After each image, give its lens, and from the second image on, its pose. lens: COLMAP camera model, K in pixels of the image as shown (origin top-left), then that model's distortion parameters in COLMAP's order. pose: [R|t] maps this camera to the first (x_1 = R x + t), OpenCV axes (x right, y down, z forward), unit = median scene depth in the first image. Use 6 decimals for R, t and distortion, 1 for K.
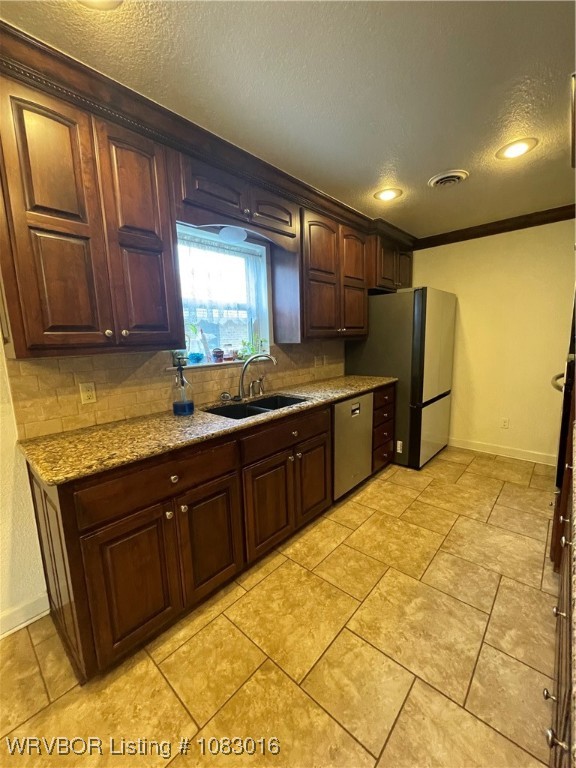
lens RADIAL K [[312.4, 0, 285.8], [0, 312.4, 384.8], [0, 0, 1]] dist [-0.004528, 0.000708]
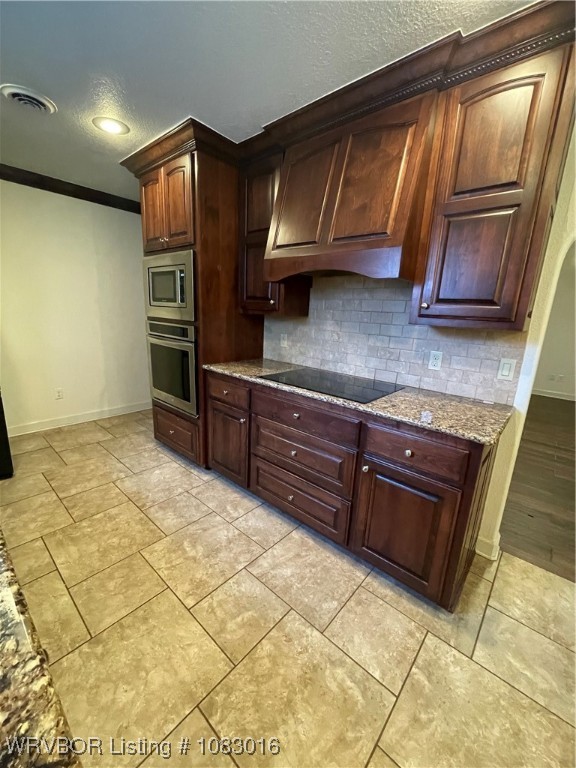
lens RADIAL K [[312.4, 0, 289.4], [0, 312.4, 383.7], [0, 0, 1]] dist [-0.004528, 0.000708]
pose [[-0.018425, -0.202818, 0.979043, -0.569108], [0.109523, 0.972907, 0.203608, -0.059886], [-0.993813, 0.110980, 0.004288, 0.561648]]
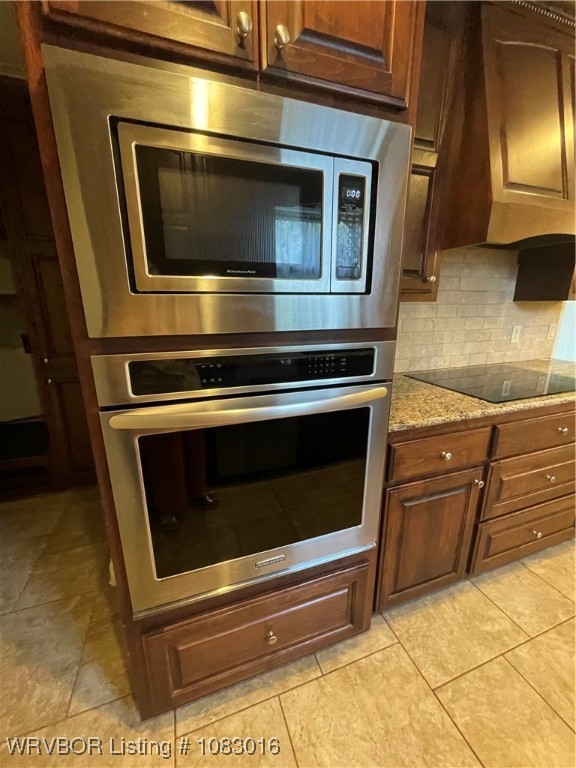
lens RADIAL K [[312.4, 0, 287.7], [0, 312.4, 382.5], [0, 0, 1]] dist [-0.004528, 0.000708]
pose [[-0.882395, -0.089207, 0.461974, 0.786337], [0.100391, 0.923556, 0.370090, -0.227685], [-0.459674, 0.372944, -0.805986, 1.536084]]
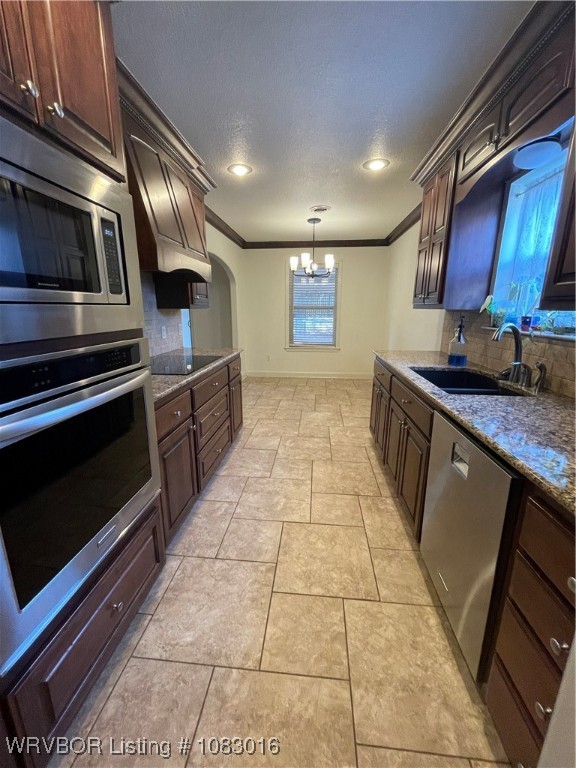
lens RADIAL K [[312.4, 0, 286.4], [0, 312.4, 383.1], [0, 0, 1]] dist [-0.004528, 0.000708]
pose [[-0.802016, 0.166624, -0.573591, 1.073022], [-0.071242, 0.926762, 0.368831, -0.282592], [0.593039, 0.336672, -0.731407, 1.809710]]
